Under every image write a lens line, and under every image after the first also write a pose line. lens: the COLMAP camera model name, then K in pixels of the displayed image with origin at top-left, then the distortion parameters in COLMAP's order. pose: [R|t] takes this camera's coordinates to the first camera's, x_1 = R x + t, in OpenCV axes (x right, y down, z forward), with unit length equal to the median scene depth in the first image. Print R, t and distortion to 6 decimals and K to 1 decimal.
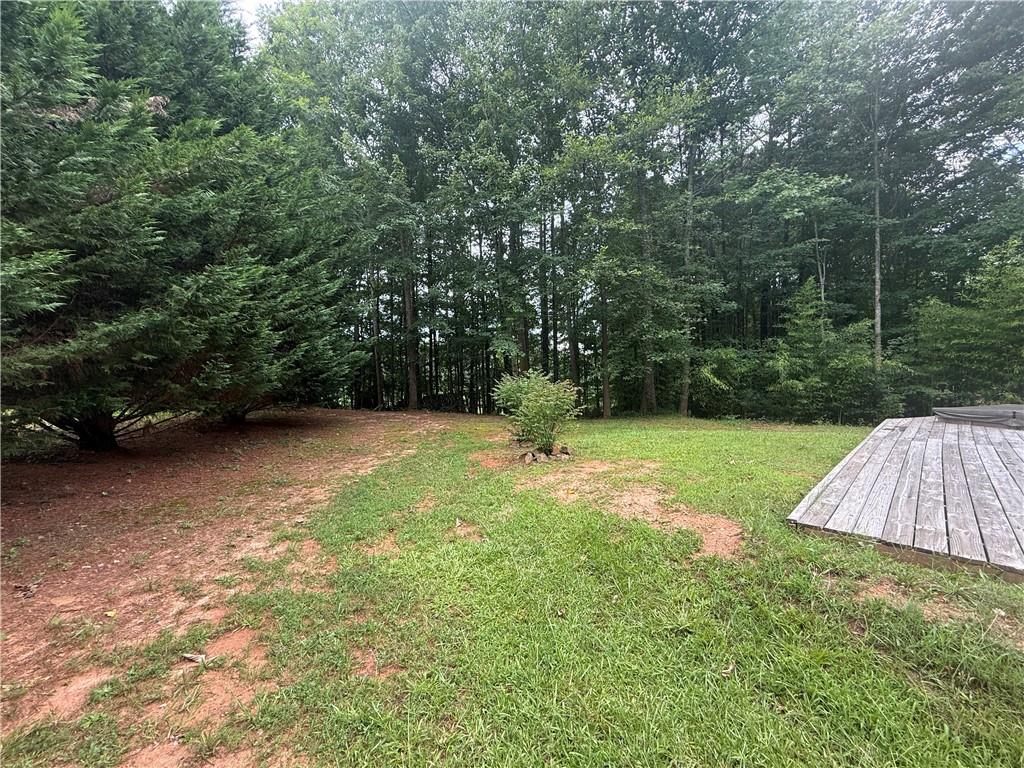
lens RADIAL K [[408.0, 0, 497.1], [0, 408.0, 394.7], [0, 0, 1]] dist [0.000549, 0.000057]
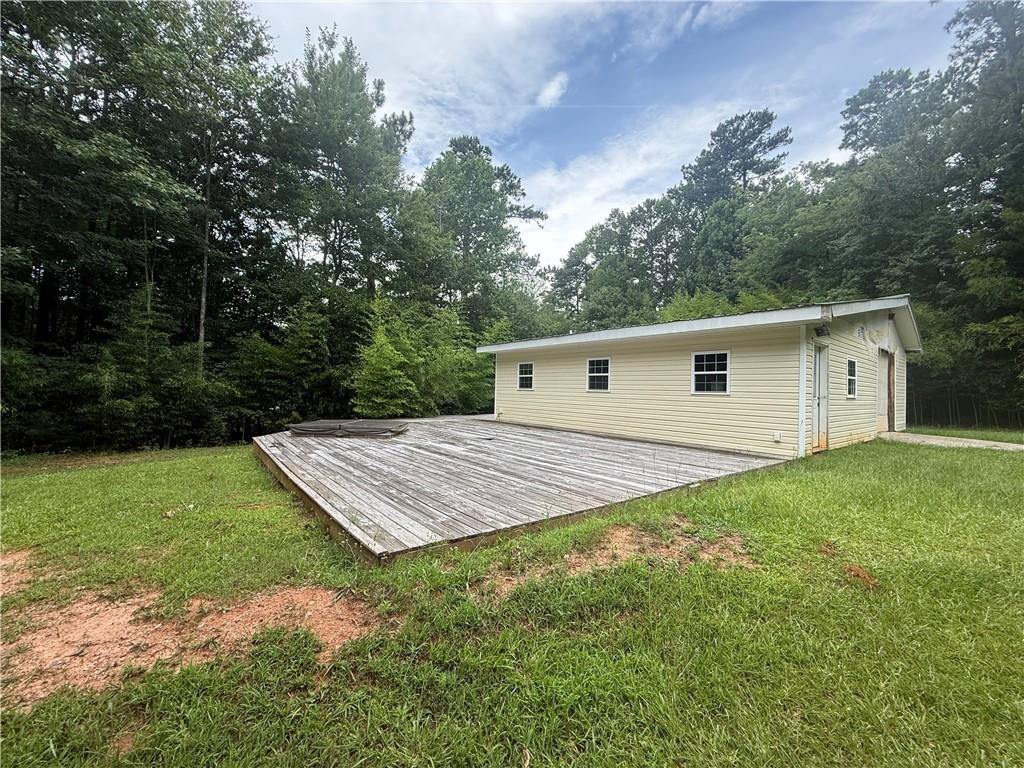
lens RADIAL K [[411.4, 0, 512.0], [0, 411.4, 384.0], [0, 0, 1]] dist [-0.000488, -0.000113]
pose [[0.067781, 0.056581, 0.996095, -0.124623], [0.020821, 0.998093, -0.058112, -0.005338], [-0.997483, 0.024679, 0.066474, 0.427132]]
